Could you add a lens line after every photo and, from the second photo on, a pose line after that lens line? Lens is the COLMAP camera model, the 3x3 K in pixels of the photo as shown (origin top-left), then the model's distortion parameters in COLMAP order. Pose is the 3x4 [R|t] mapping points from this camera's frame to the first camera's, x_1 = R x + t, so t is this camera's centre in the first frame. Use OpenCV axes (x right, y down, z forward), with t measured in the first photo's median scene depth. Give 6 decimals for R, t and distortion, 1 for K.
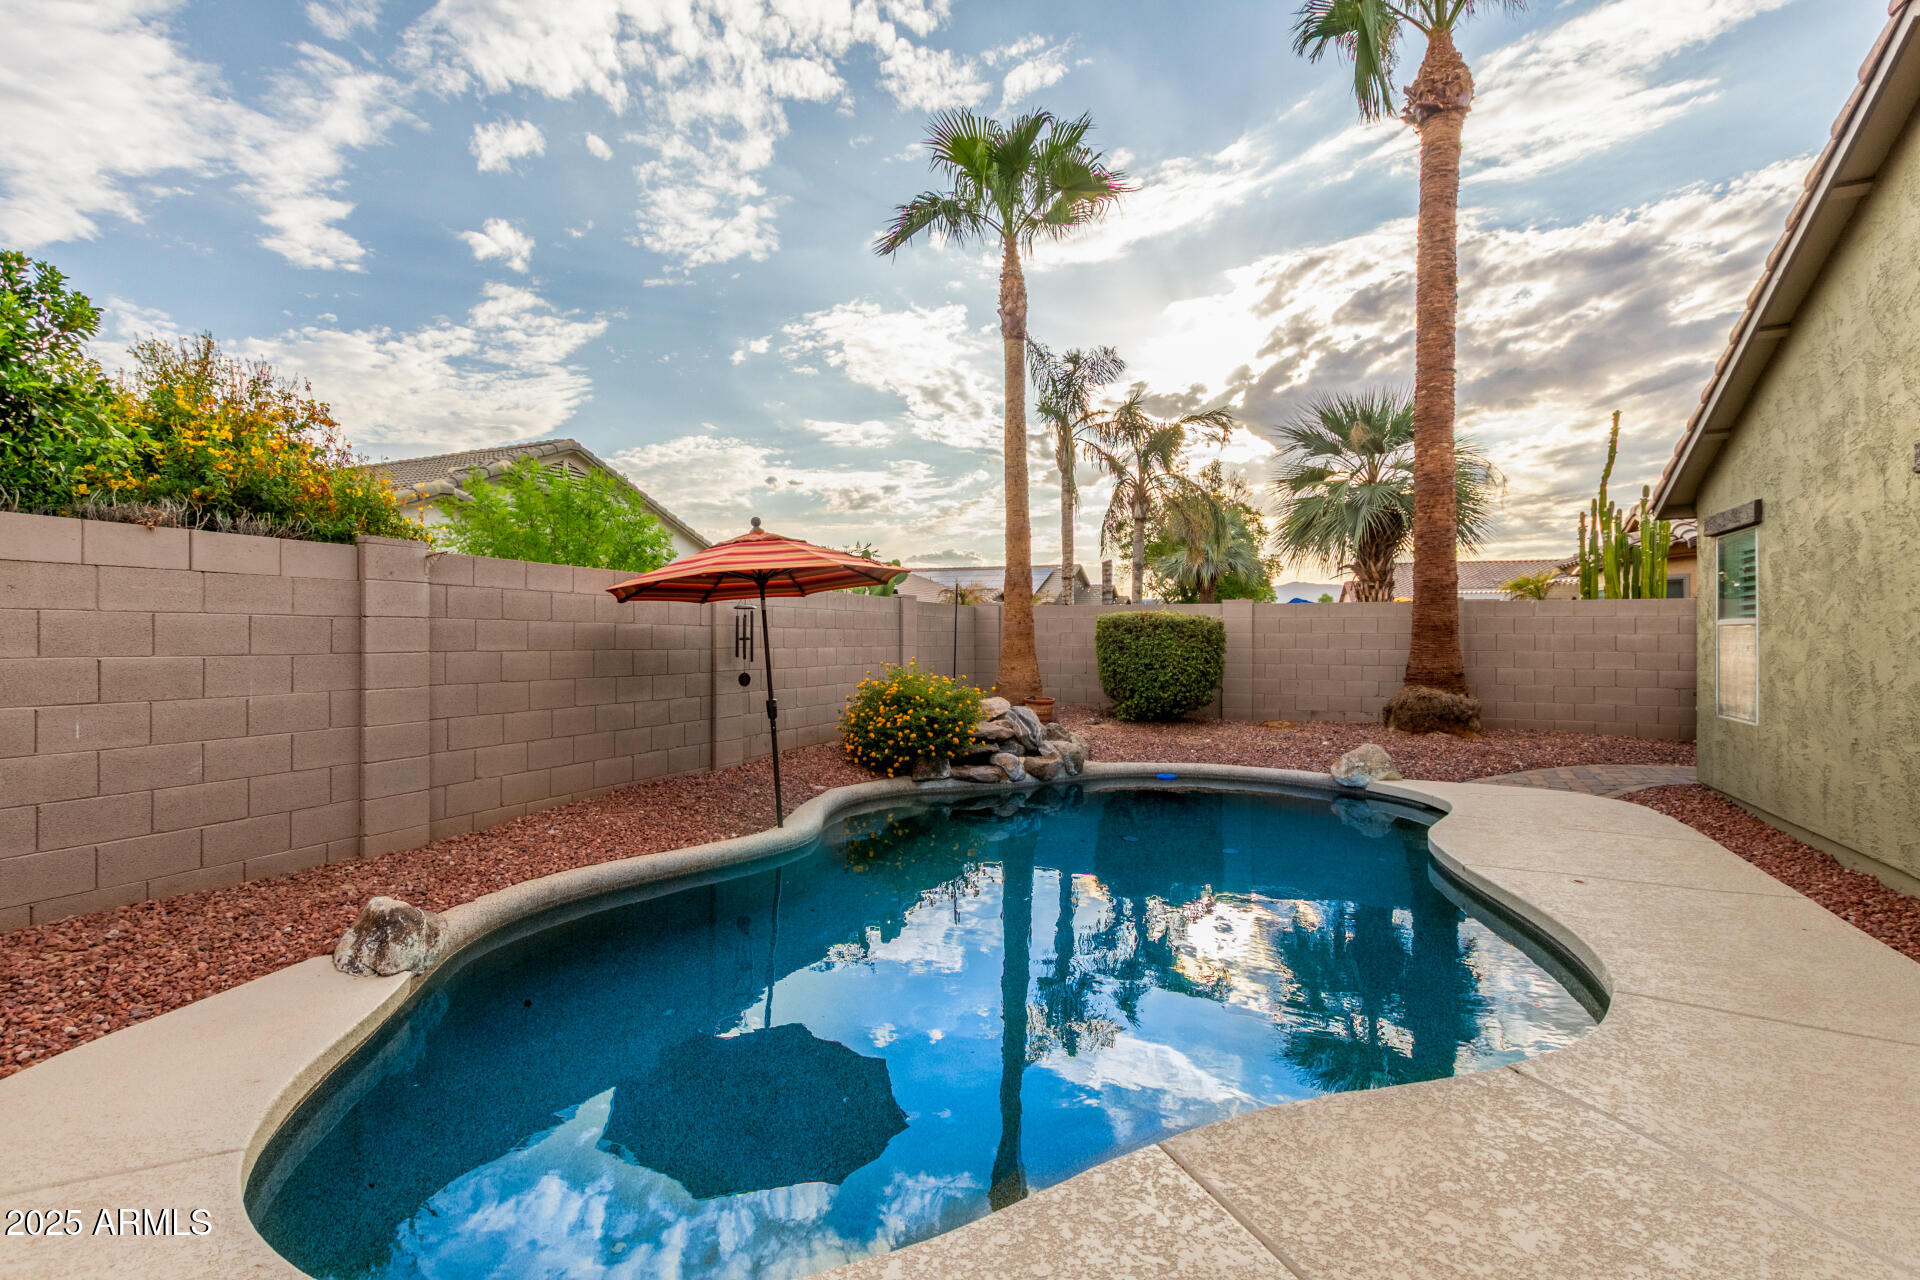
lens RADIAL K [[900.3, 0, 982.9], [0, 900.3, 632.4], [0, 0, 1]] dist [0.003965, -0.000146]
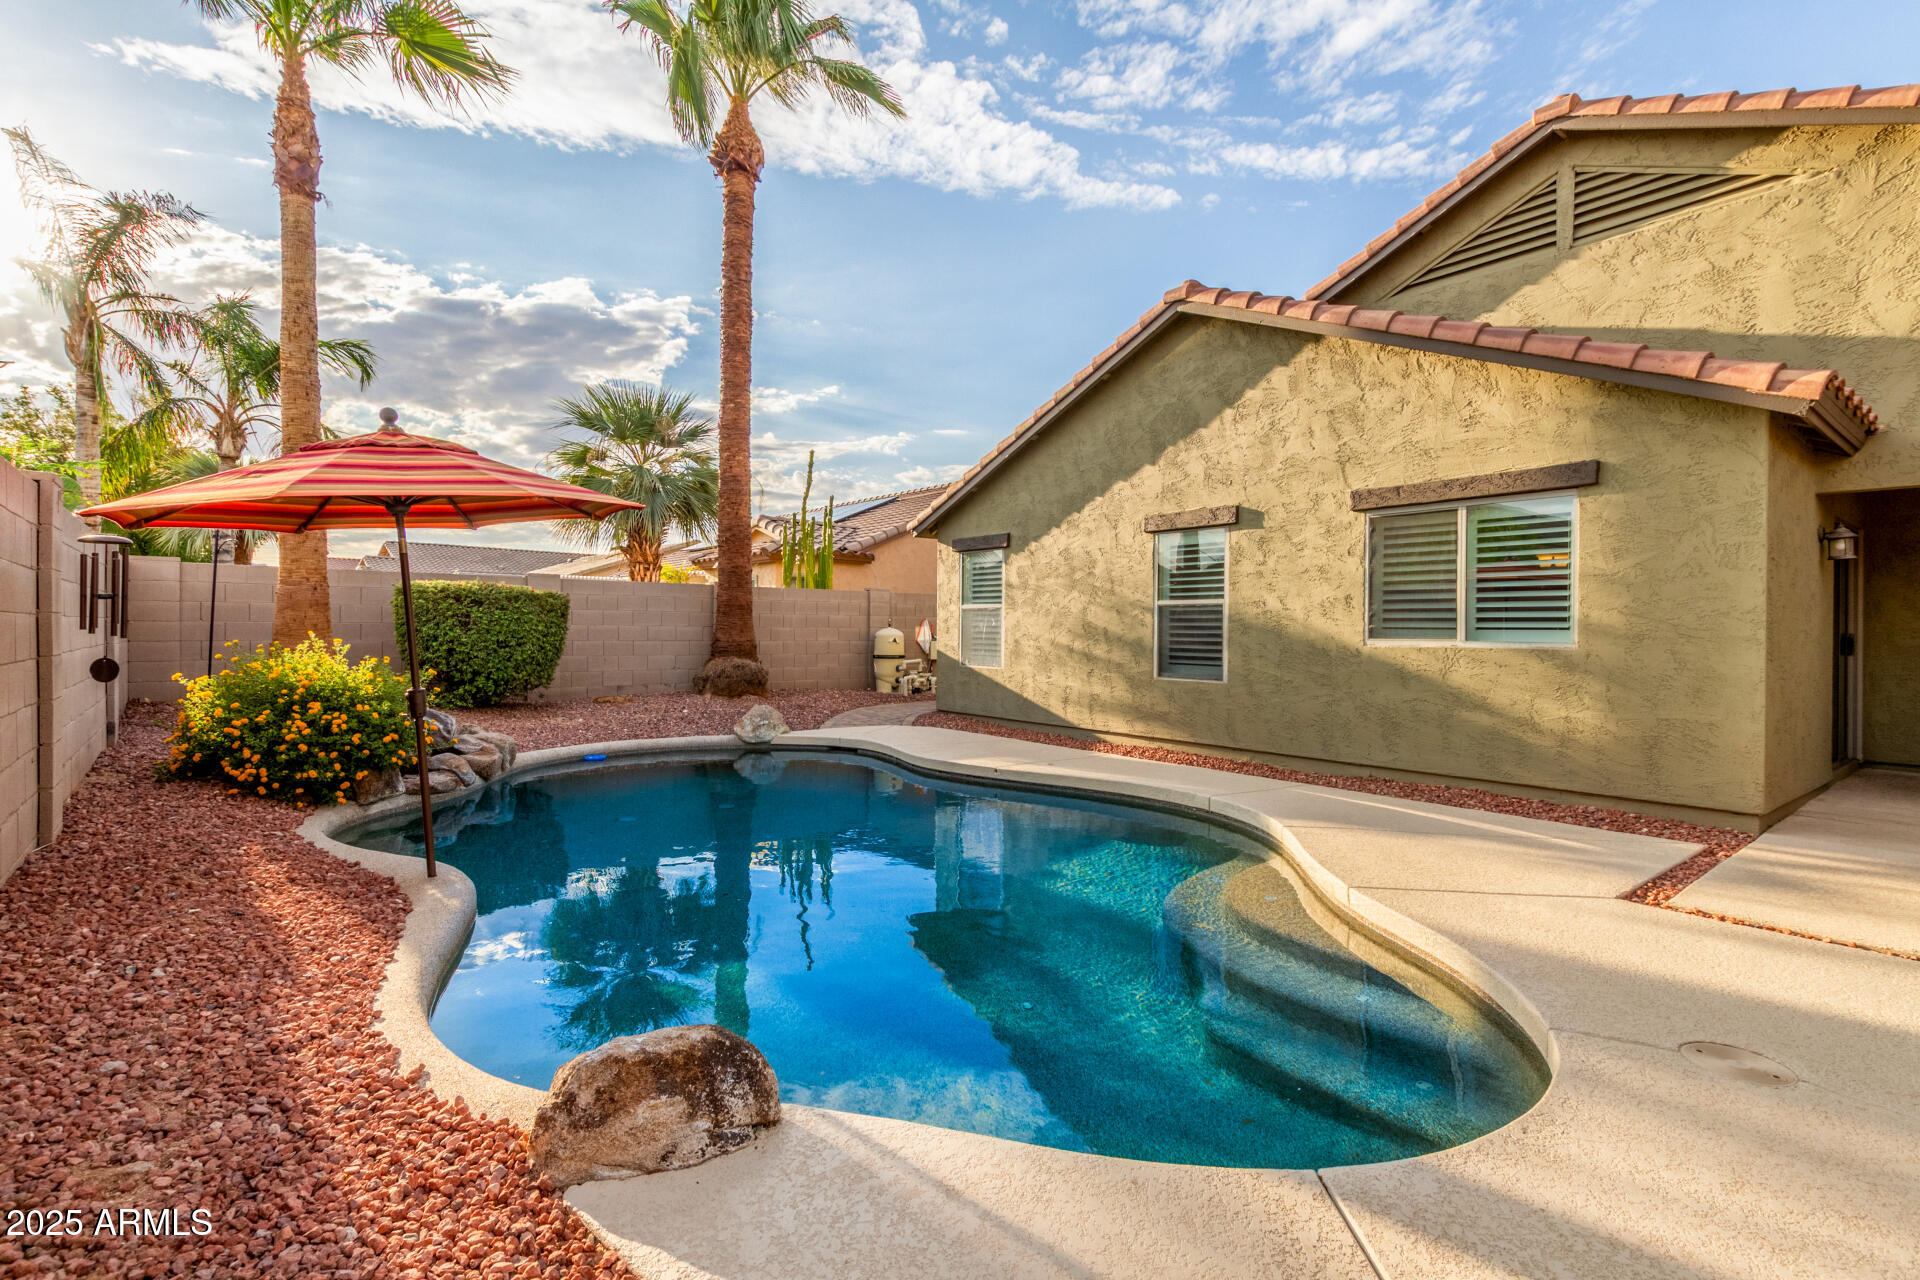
lens RADIAL K [[863.2, 0, 998.2], [0, 863.2, 630.4], [0, 0, 1]] dist [0.004154, 0.000950]
pose [[0.443403, -0.001330, 0.896321, -0.435164], [-0.010138, 0.999927, 0.006499, 0.017023], [-0.896265, -0.011969, 0.443358, 0.232252]]
